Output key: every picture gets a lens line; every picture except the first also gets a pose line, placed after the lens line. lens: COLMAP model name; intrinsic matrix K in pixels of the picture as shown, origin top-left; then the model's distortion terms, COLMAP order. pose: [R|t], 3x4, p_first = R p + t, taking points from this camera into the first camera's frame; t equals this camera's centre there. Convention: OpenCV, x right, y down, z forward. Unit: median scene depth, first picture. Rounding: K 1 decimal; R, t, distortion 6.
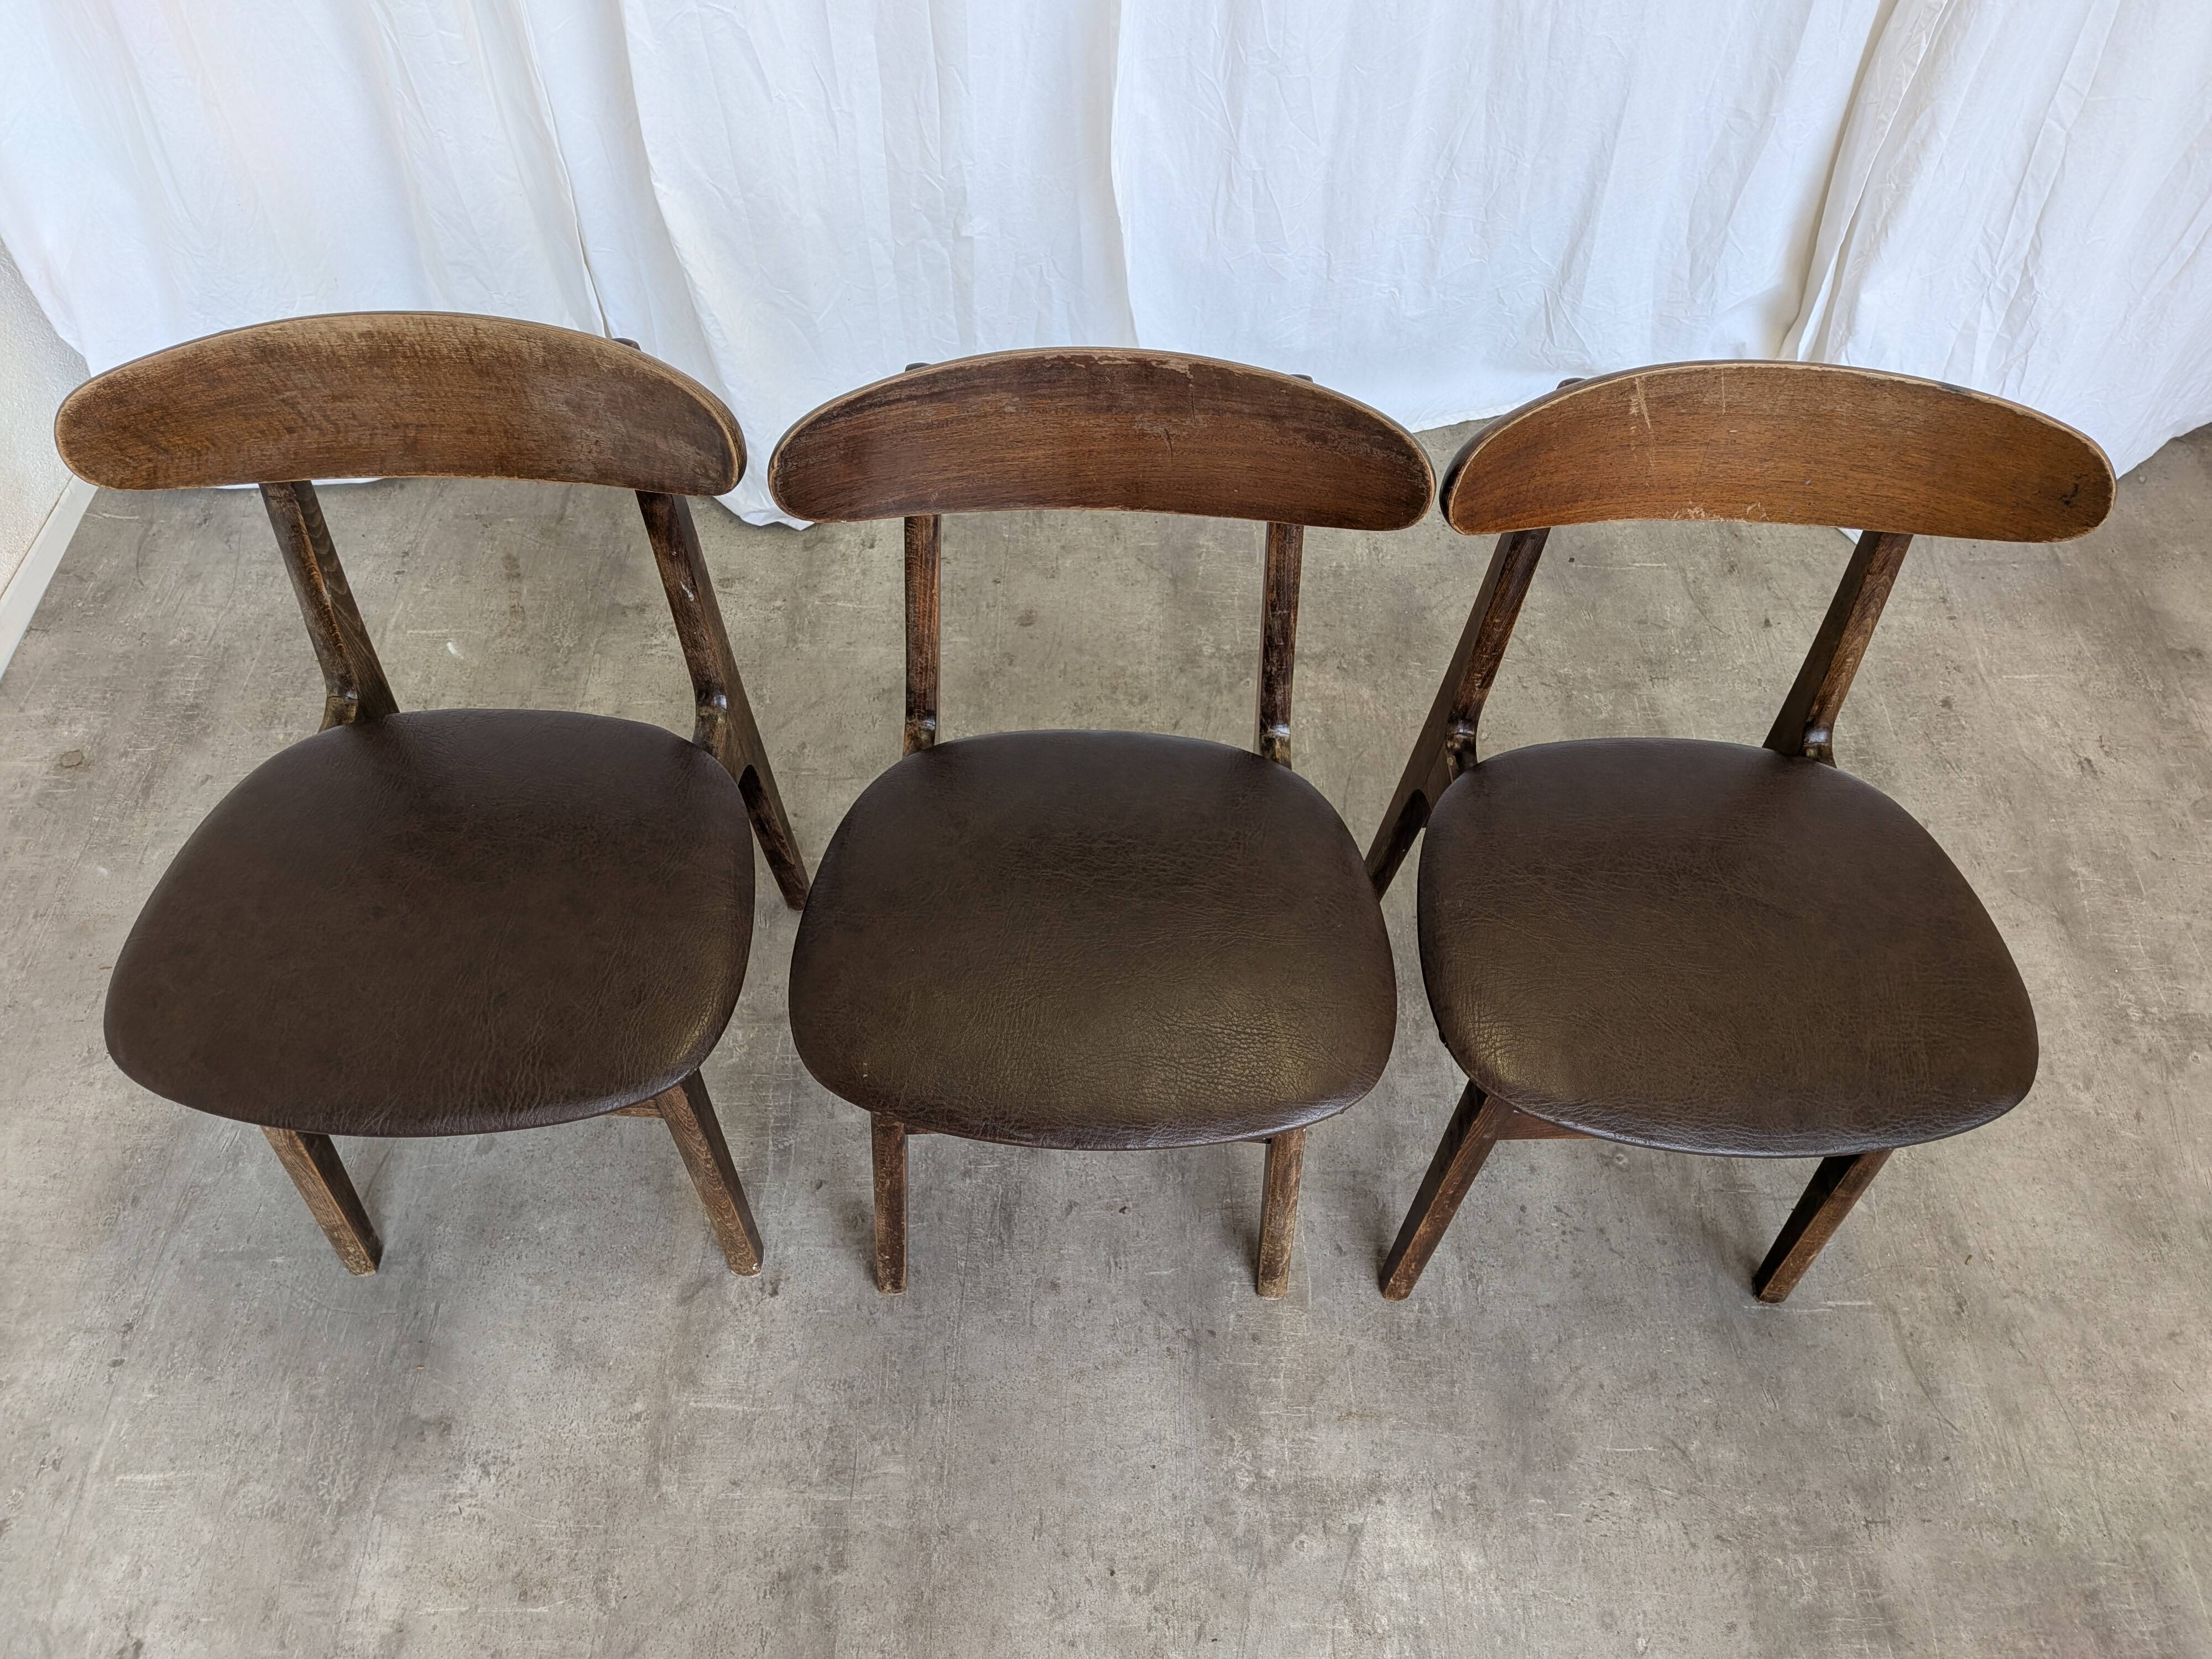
lens RADIAL K [[1591.3, 0, 1140.0], [0, 1591.3, 832.4], [0, 0, 1]] dist [0.069291, -0.127702]
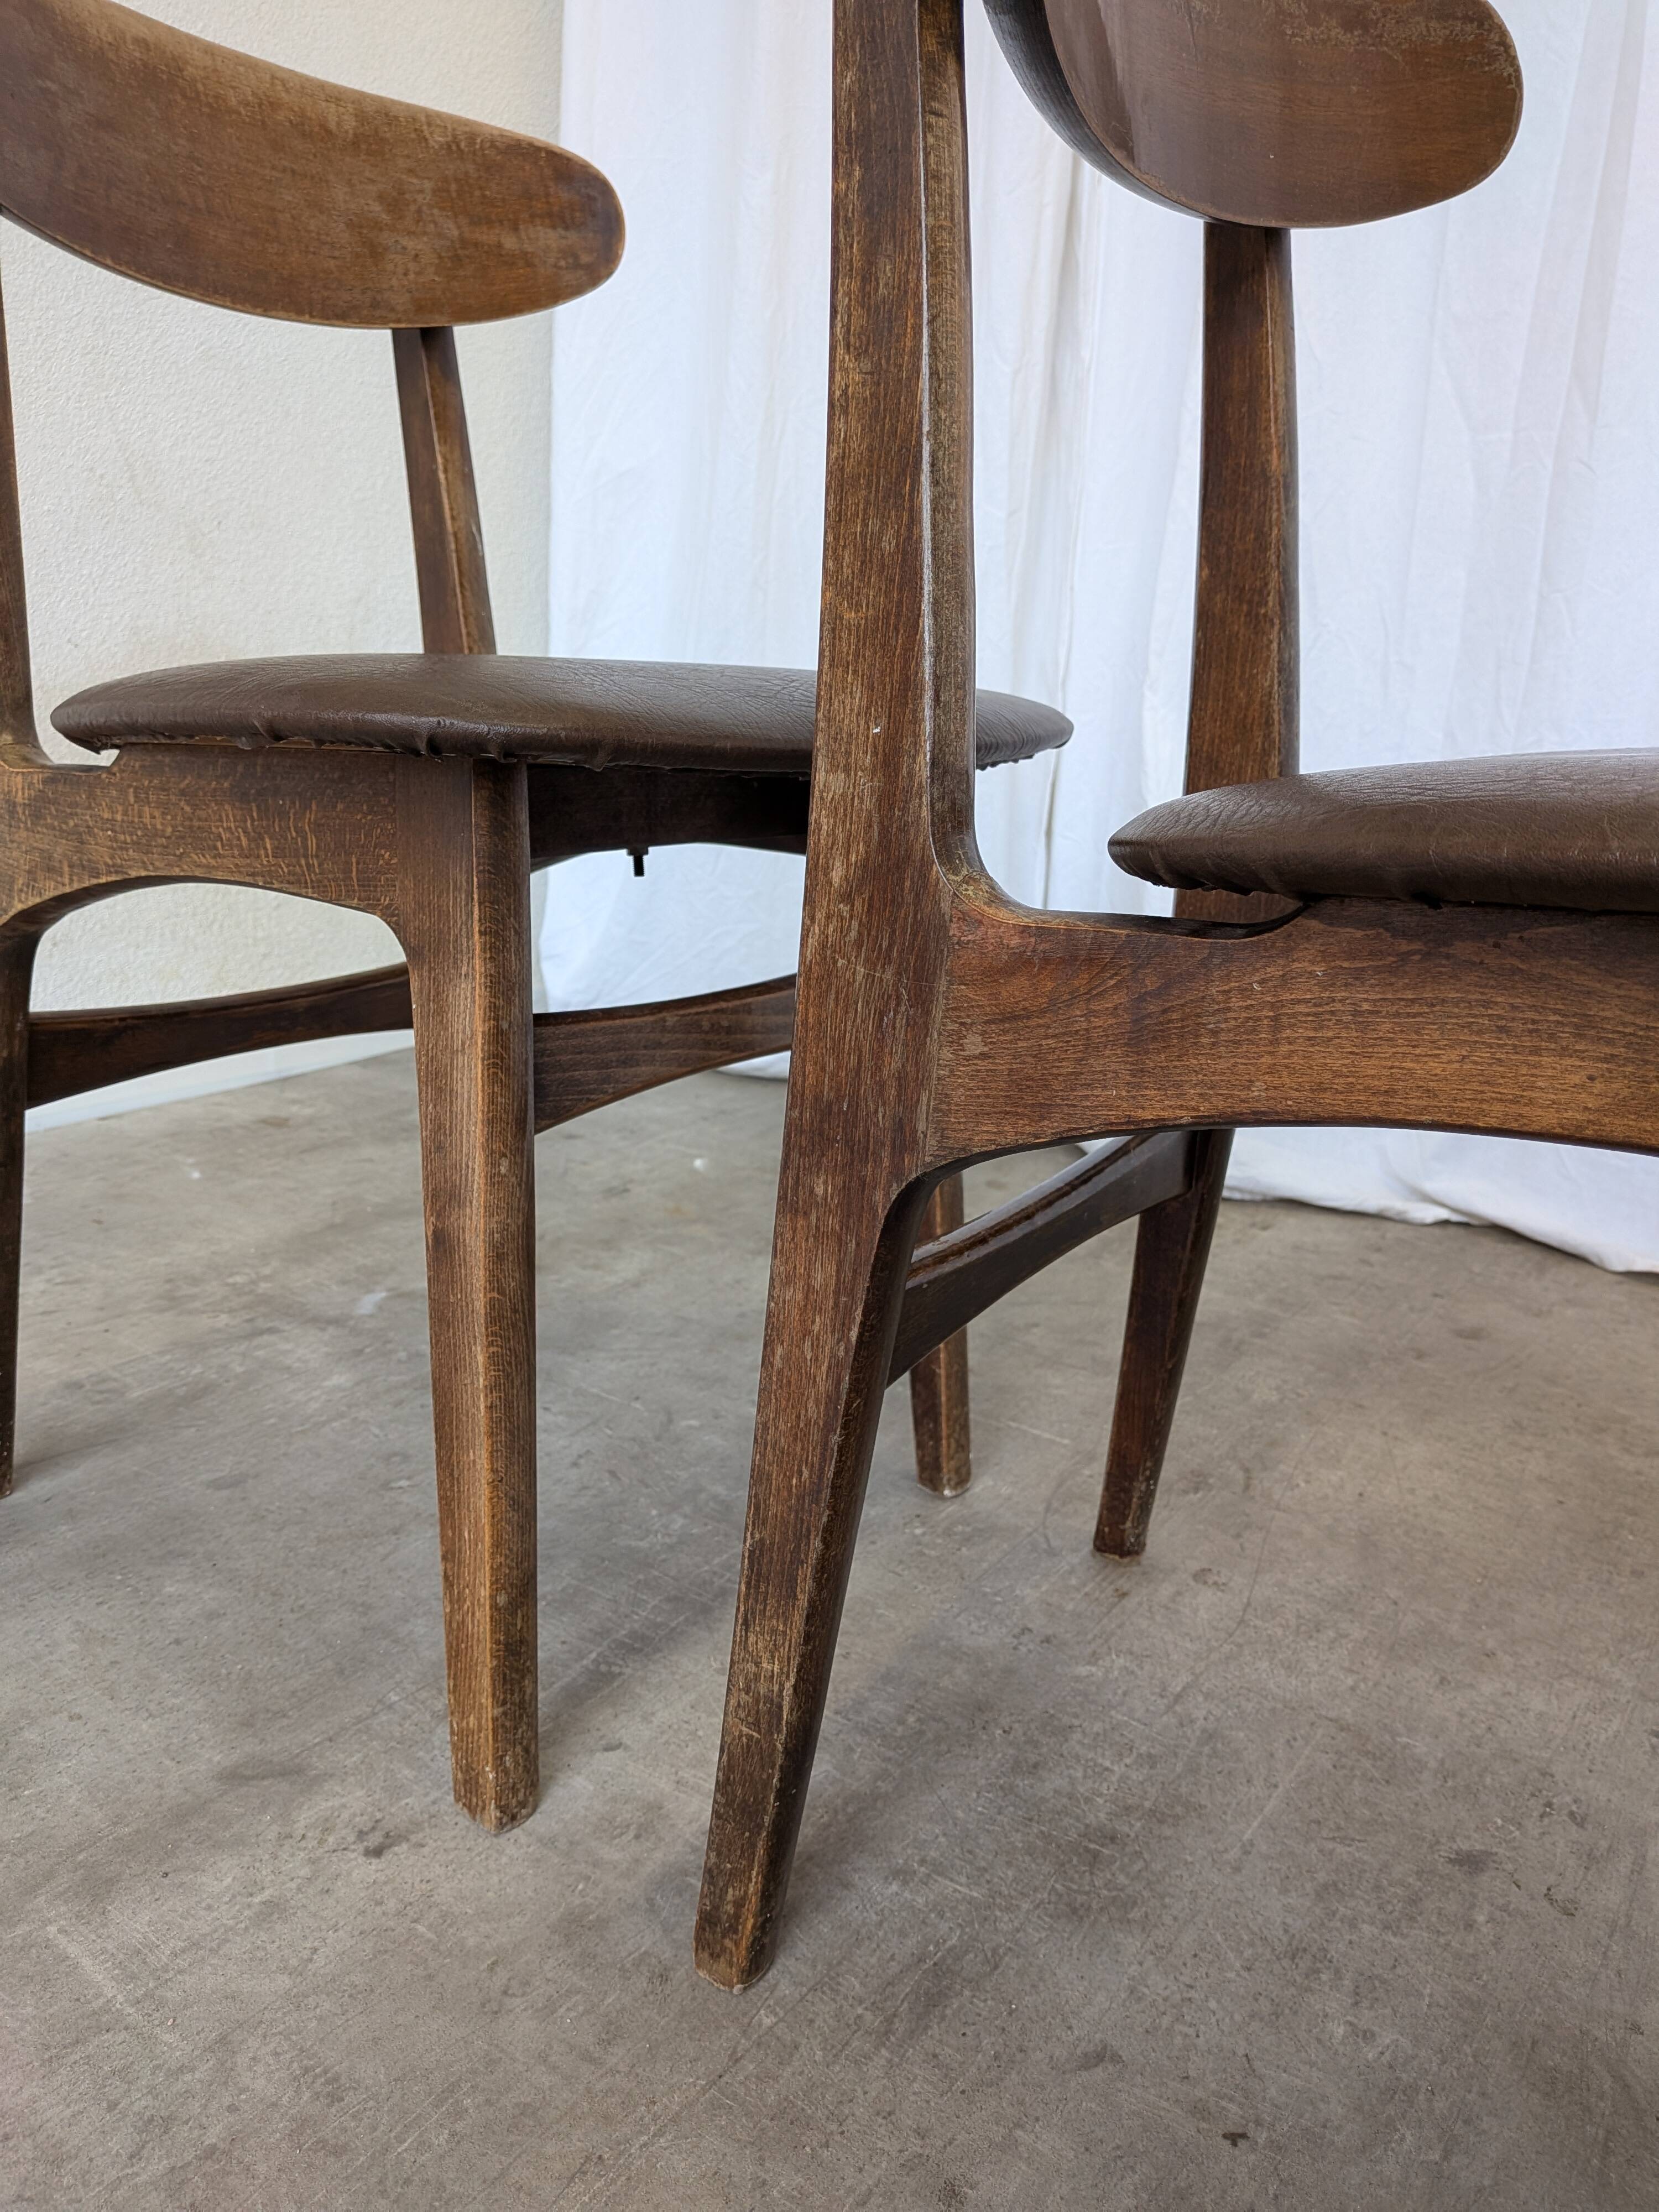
lens RADIAL K [[1637.6, 0, 839.2], [0, 1637.6, 1122.2], [0, 0, 1]] dist [0.007330, -0.035359]
pose [[0.819931, 0.152461, -0.551787, 0.085737], [-0.475055, 0.719052, -0.507235, 0.320019], [0.319430, 0.678027, 0.662000, 0.640149]]
